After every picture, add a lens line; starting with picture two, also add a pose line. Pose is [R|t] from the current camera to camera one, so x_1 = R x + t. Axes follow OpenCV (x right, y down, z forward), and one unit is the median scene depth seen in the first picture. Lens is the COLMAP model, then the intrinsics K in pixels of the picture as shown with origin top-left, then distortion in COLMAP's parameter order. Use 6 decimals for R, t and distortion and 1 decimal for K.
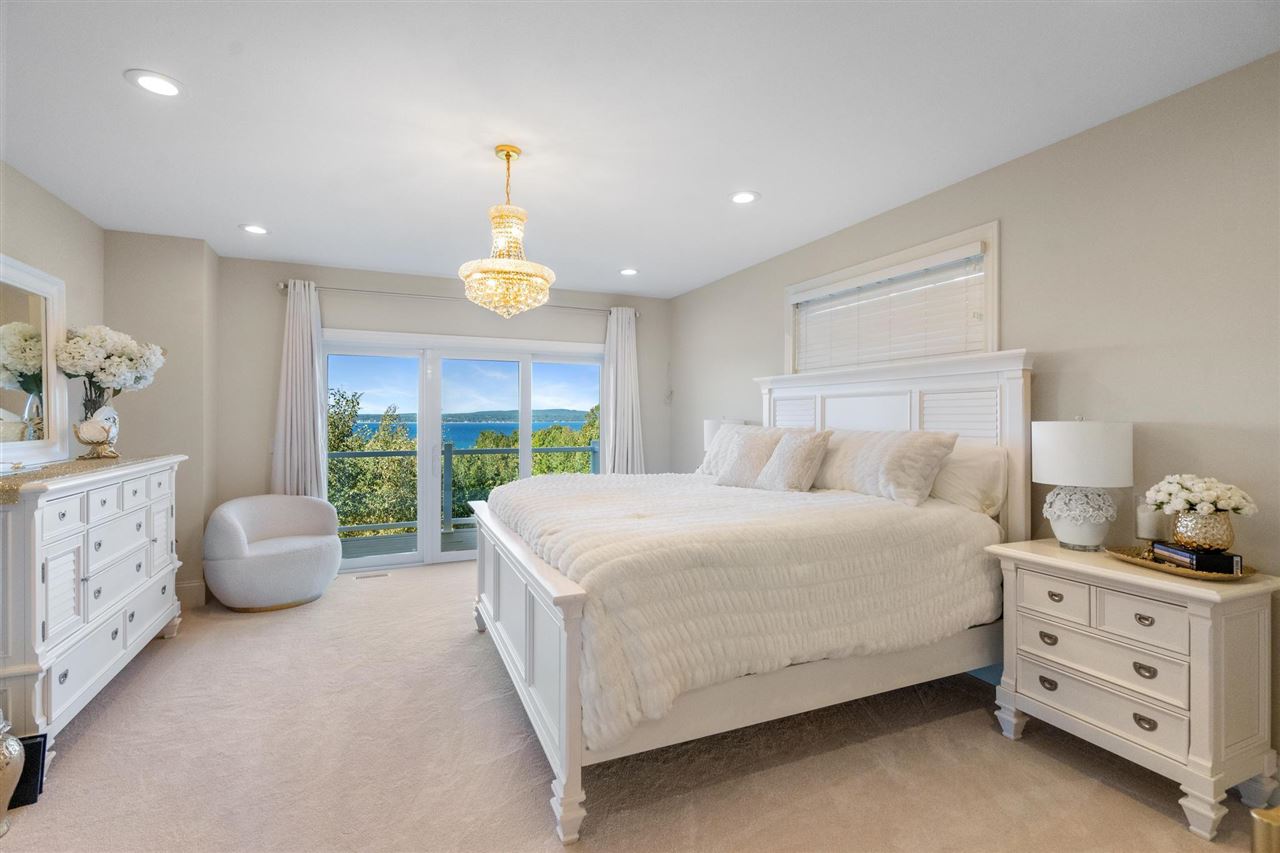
lens RADIAL K [[592.4, 0, 641.1], [0, 592.4, 422.1], [0, 0, 1]] dist [0.001444, 0.001168]
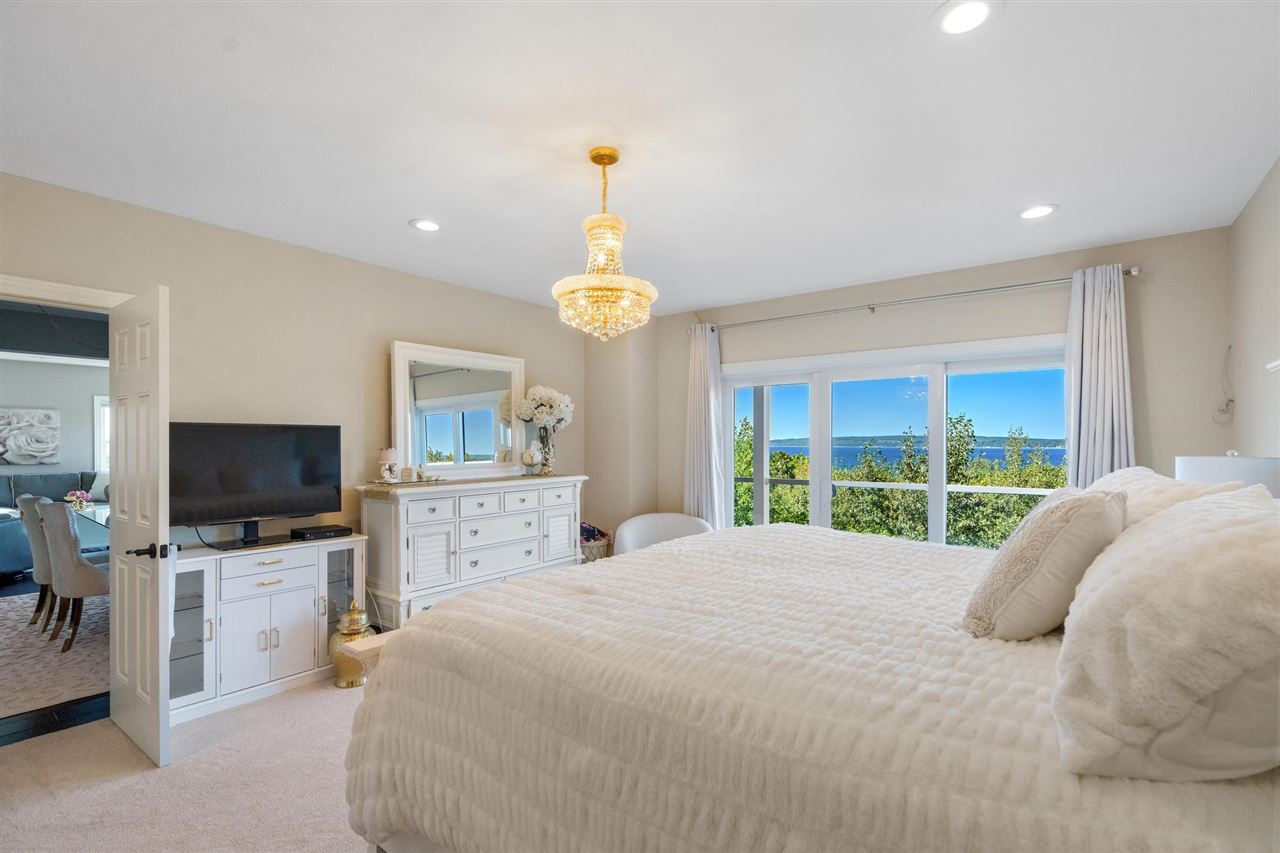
lens RADIAL K [[592.4, 0, 666.3], [0, 592.4, 453.5], [0, 0, 1]] dist [0.001444, 0.001168]
pose [[0.496892, 0.004423, -0.867801, 0.520367], [0.002809, 0.999974, 0.006705, -0.002848], [0.867808, -0.005769, 0.496866, 0.536908]]
